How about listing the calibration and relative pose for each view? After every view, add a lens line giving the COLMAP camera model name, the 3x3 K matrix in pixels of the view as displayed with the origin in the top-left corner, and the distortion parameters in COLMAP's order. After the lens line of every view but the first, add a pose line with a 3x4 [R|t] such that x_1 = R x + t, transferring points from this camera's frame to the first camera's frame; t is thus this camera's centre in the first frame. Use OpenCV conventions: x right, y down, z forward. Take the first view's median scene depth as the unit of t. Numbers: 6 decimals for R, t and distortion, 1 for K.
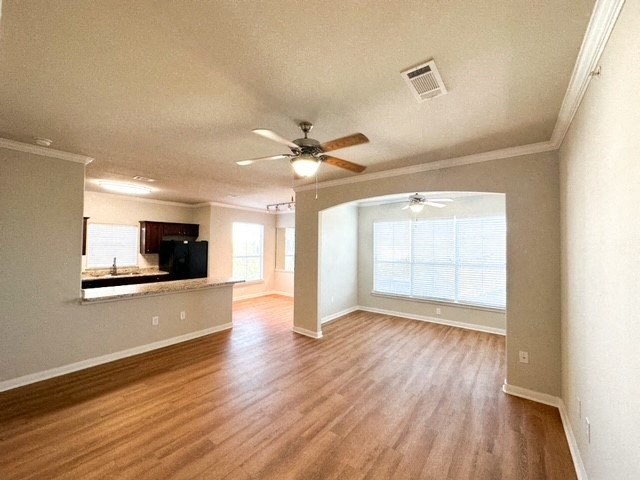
lens RADIAL K [[253.3, 0, 322.4], [0, 253.3, 242.0], [0, 0, 1]] dist [-0.000517, 0.000019]
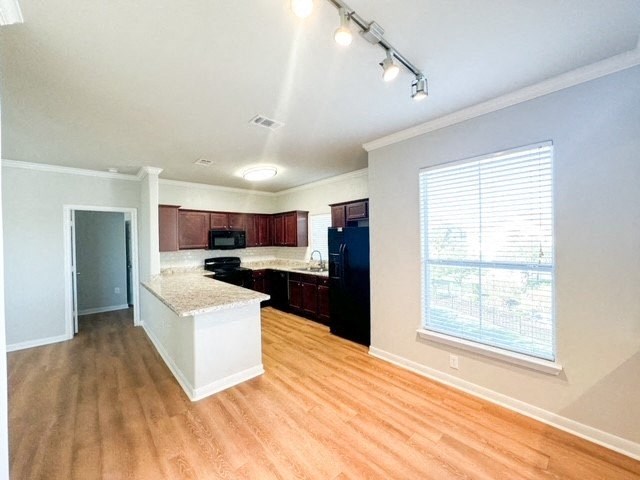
lens RADIAL K [[253.3, 0, 322.1], [0, 253.3, 239.1], [0, 0, 1]] dist [-0.000517, 0.000019]
pose [[-0.180820, 0.000828, -0.983516, 0.167689], [0.019257, 0.999811, -0.002698, 0.011042], [0.983328, -0.019428, -0.180802, 2.058955]]
